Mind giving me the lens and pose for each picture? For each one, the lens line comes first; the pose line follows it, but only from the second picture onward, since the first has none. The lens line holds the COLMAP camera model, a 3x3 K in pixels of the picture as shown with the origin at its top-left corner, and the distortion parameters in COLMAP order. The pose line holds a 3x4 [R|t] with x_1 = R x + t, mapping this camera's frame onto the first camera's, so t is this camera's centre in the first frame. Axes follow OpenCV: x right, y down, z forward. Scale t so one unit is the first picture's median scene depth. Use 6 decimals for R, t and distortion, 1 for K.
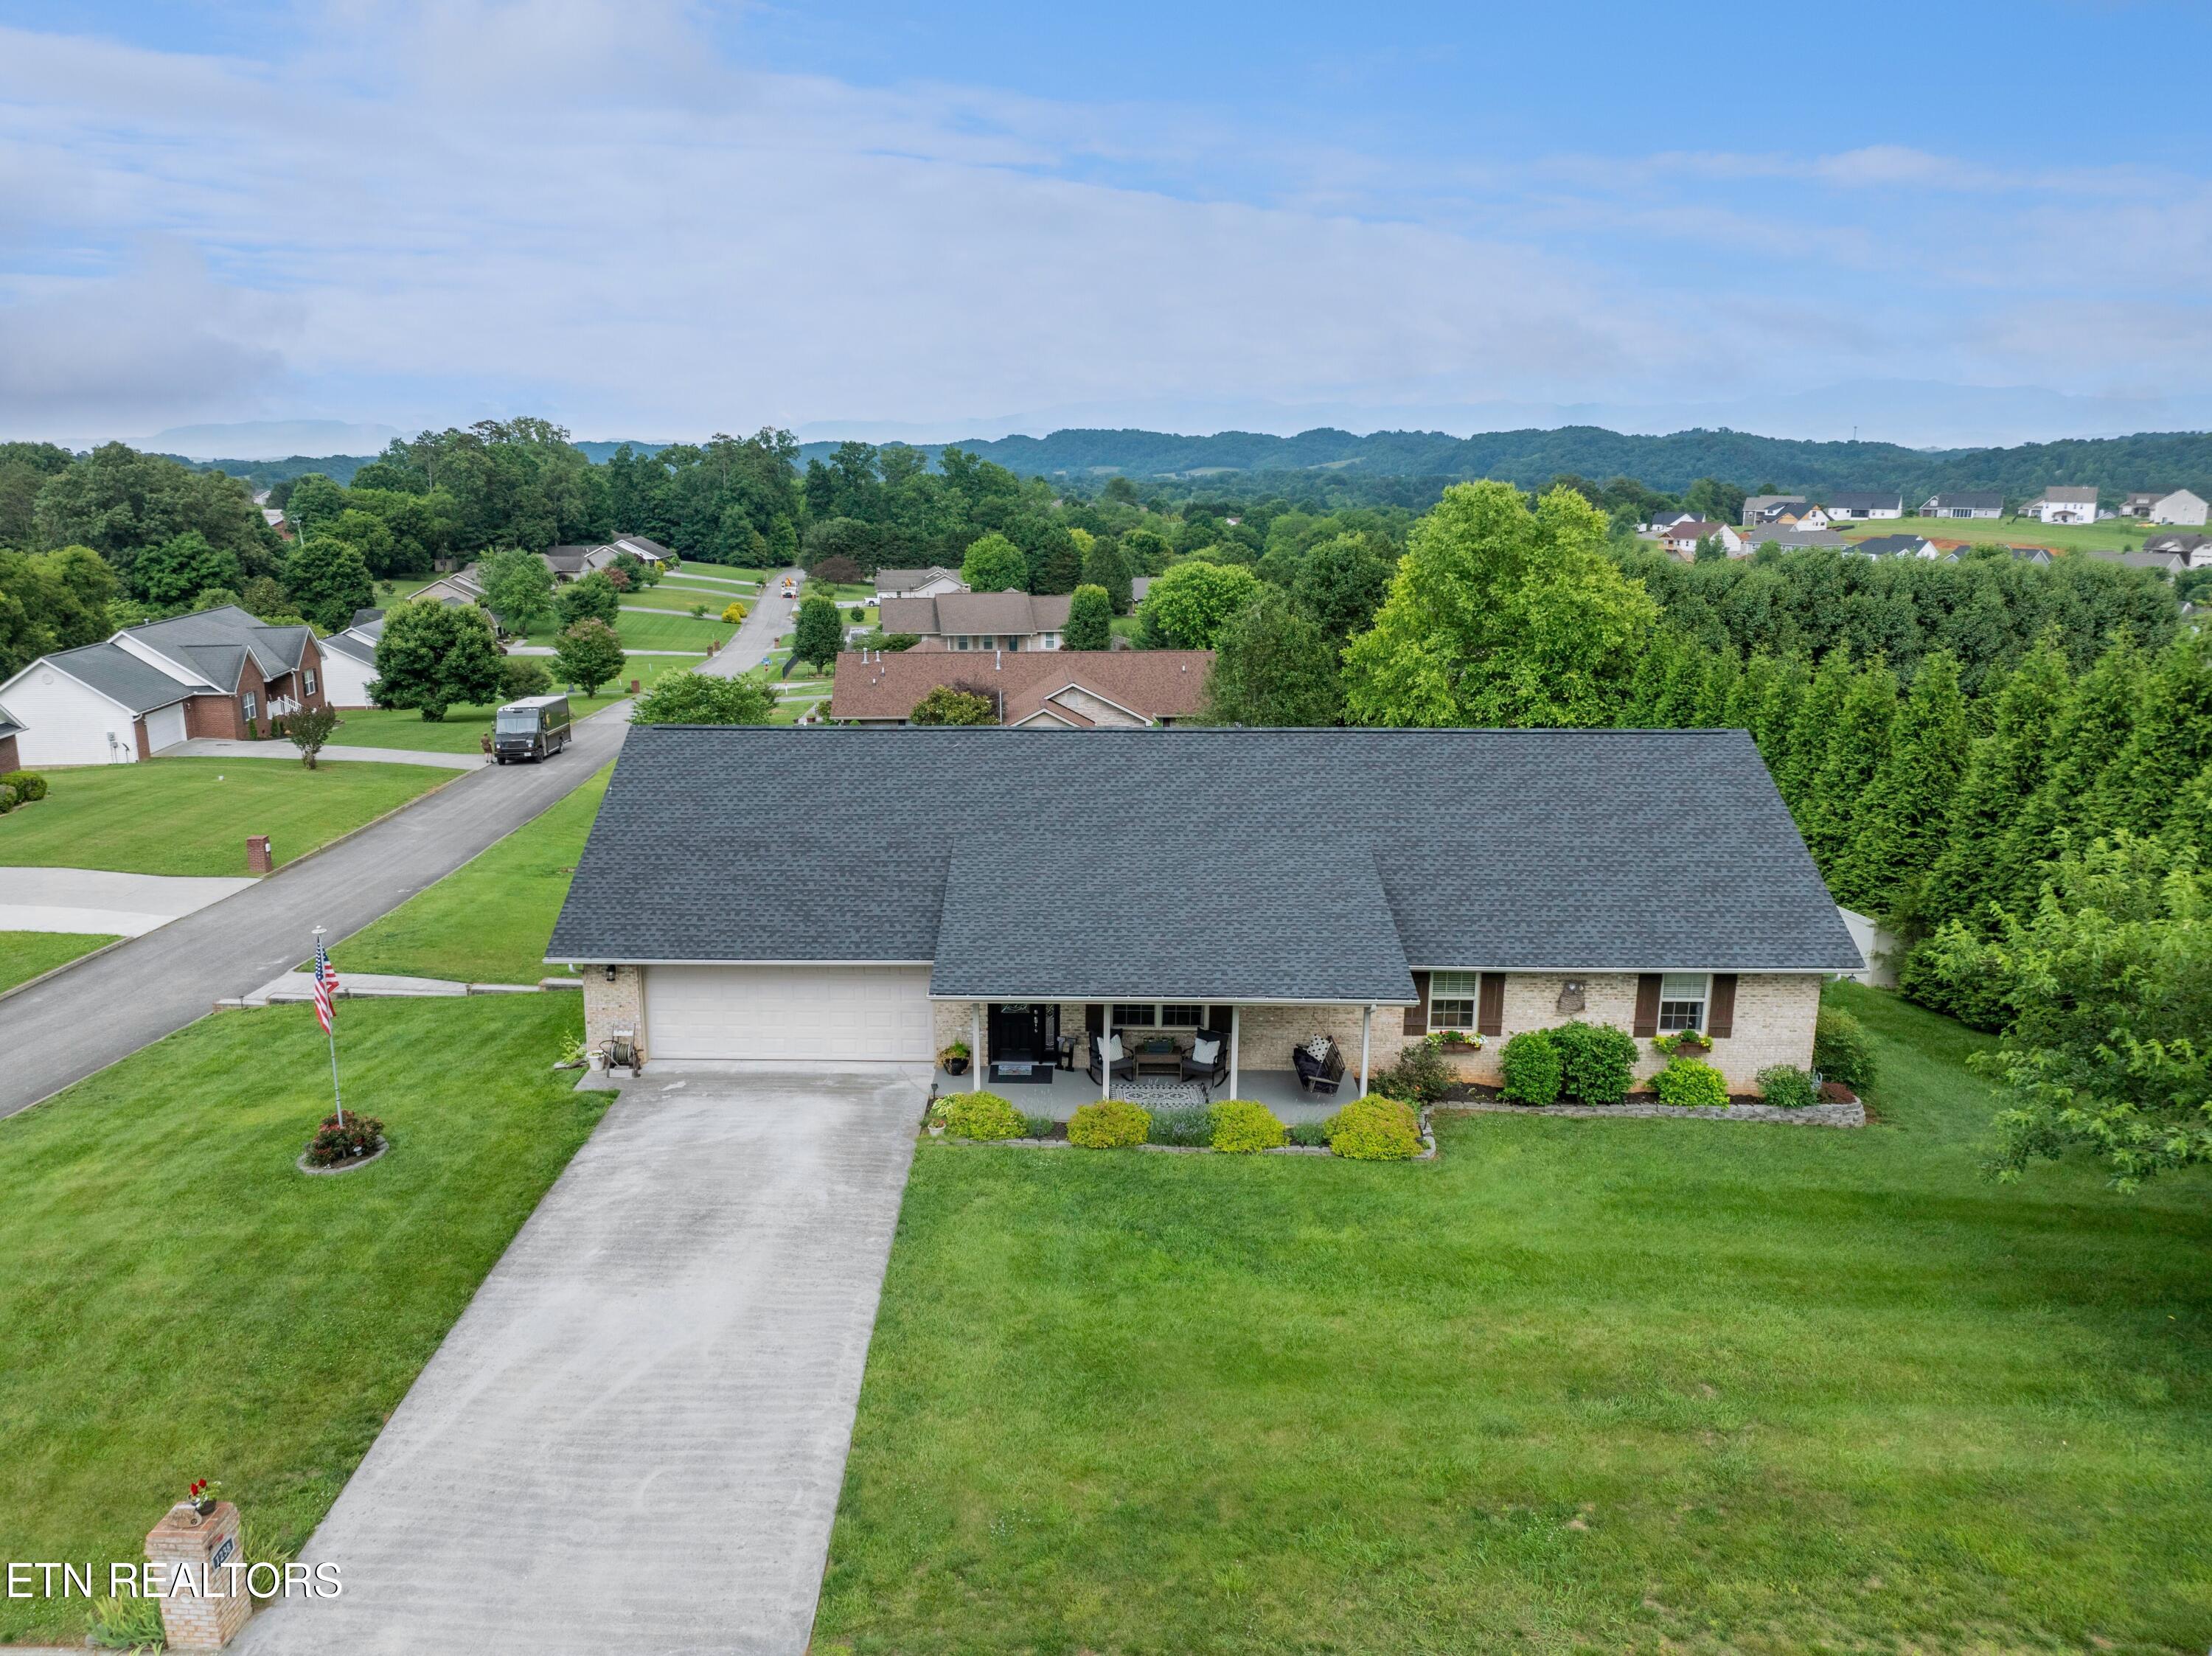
lens RADIAL K [[1536.0, 0, 1106.0], [0, 1536.0, 828.0], [0, 0, 1]] dist [-0.027266, -0.005406]
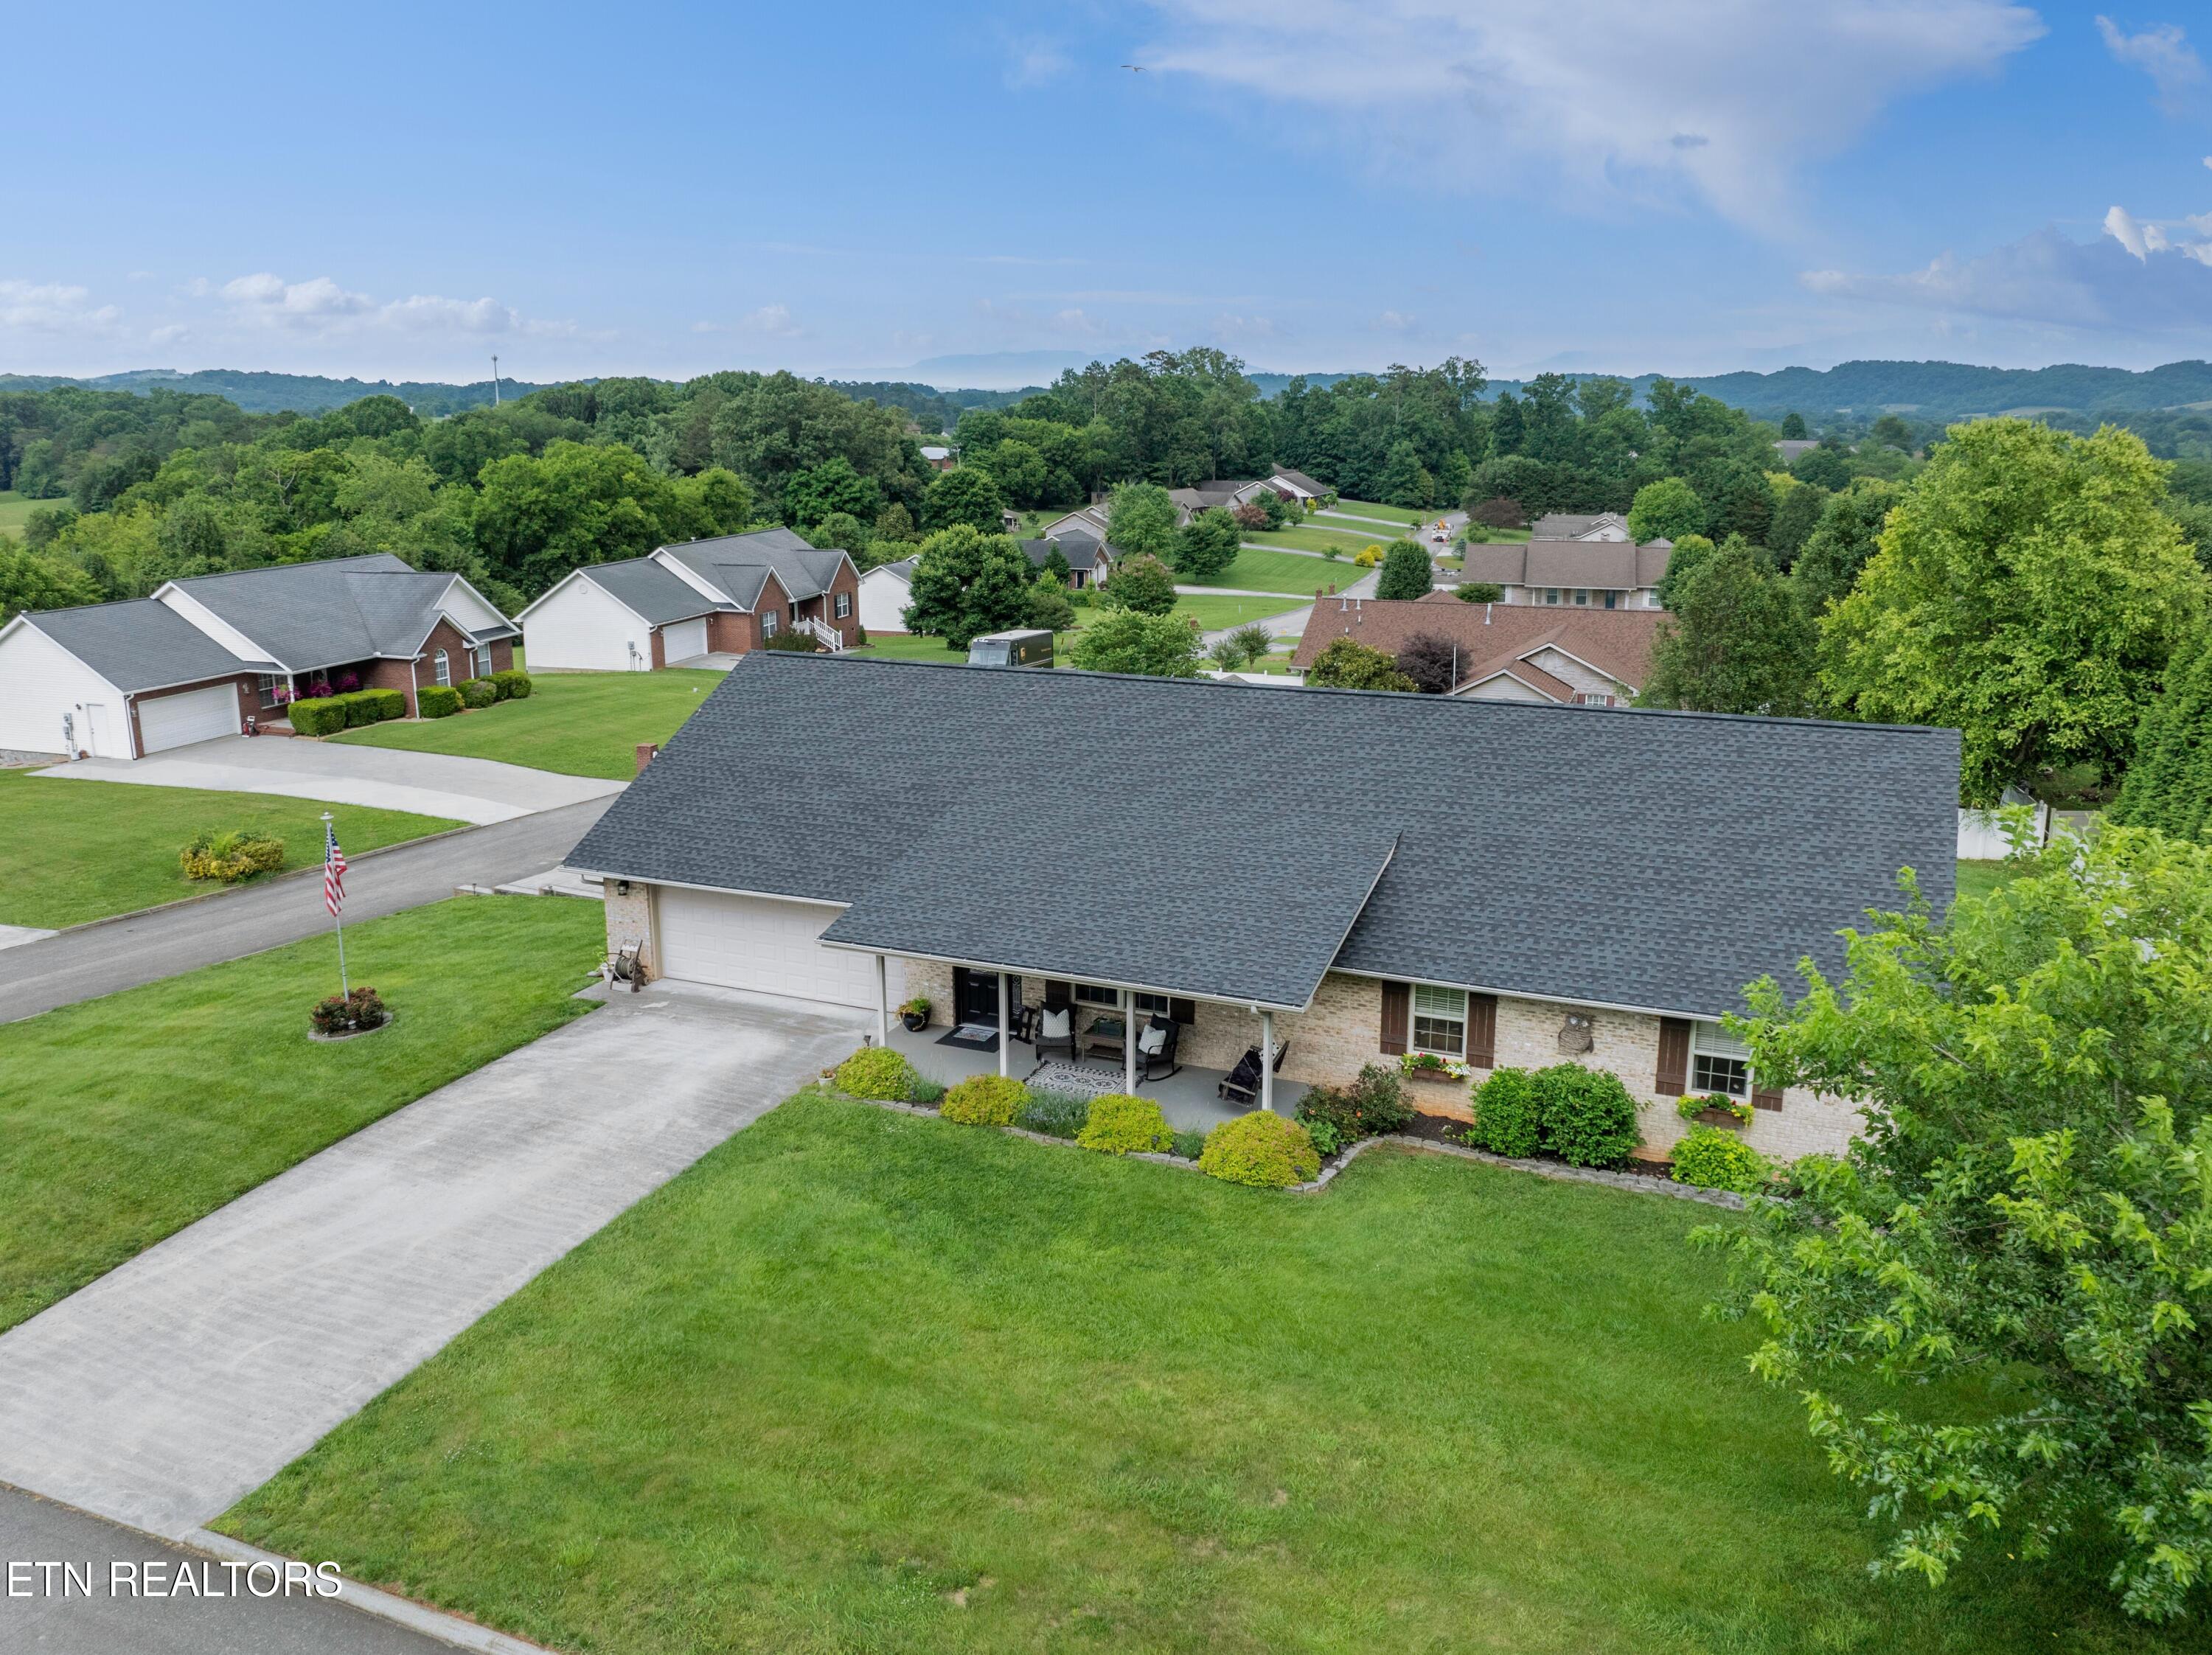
lens RADIAL K [[1649.7, 0, 1075.8], [0, 1649.7, 834.1], [0, 0, 1]] dist [-0.008211, -0.059190]
pose [[0.936113, 0.090530, -0.339849, 0.336961], [-0.081221, 0.995830, 0.041550, -0.011333], [0.342193, -0.011293, 0.939562, 0.075570]]
